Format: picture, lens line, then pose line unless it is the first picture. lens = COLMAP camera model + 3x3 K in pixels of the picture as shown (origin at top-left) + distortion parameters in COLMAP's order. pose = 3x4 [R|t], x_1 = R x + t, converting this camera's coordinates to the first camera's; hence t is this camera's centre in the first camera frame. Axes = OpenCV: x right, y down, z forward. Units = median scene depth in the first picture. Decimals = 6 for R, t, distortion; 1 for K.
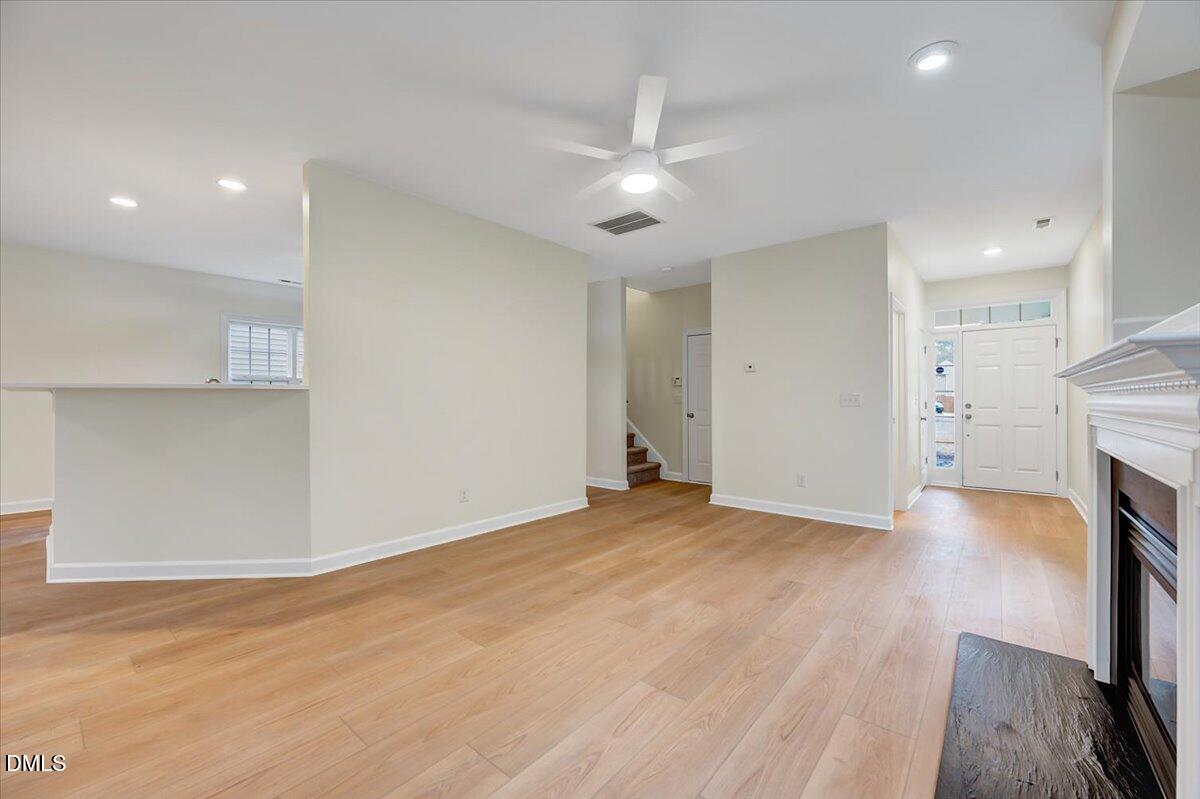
lens RADIAL K [[485.3, 0, 600.0], [0, 485.3, 399.5], [0, 0, 1]] dist [0.000439, 0.000116]
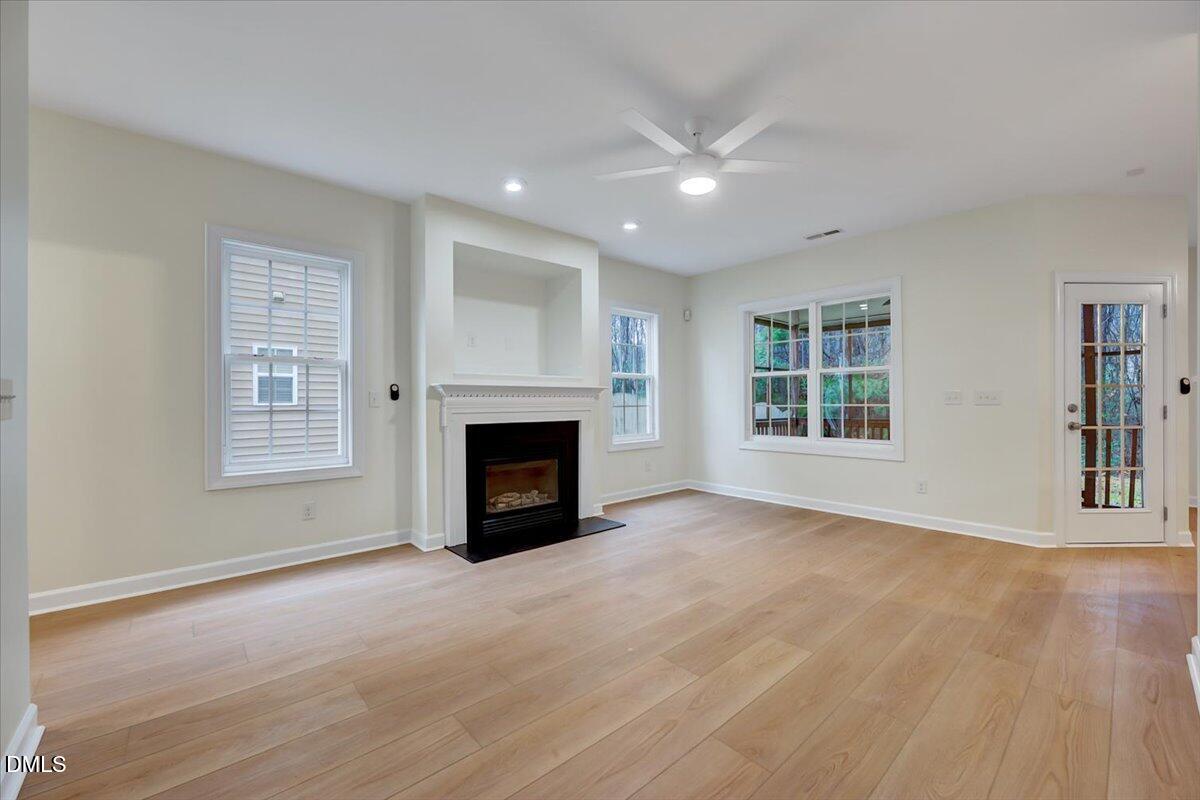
lens RADIAL K [[485.3, 0, 600.0], [0, 485.3, 400.0], [0, 0, 1]] dist [0.000439, 0.000116]
pose [[-0.988698, 0.003839, 0.149870, 0.122629], [0.003126, 0.999983, -0.004992, 0.003938], [-0.149887, -0.004467, -0.988693, 1.857542]]
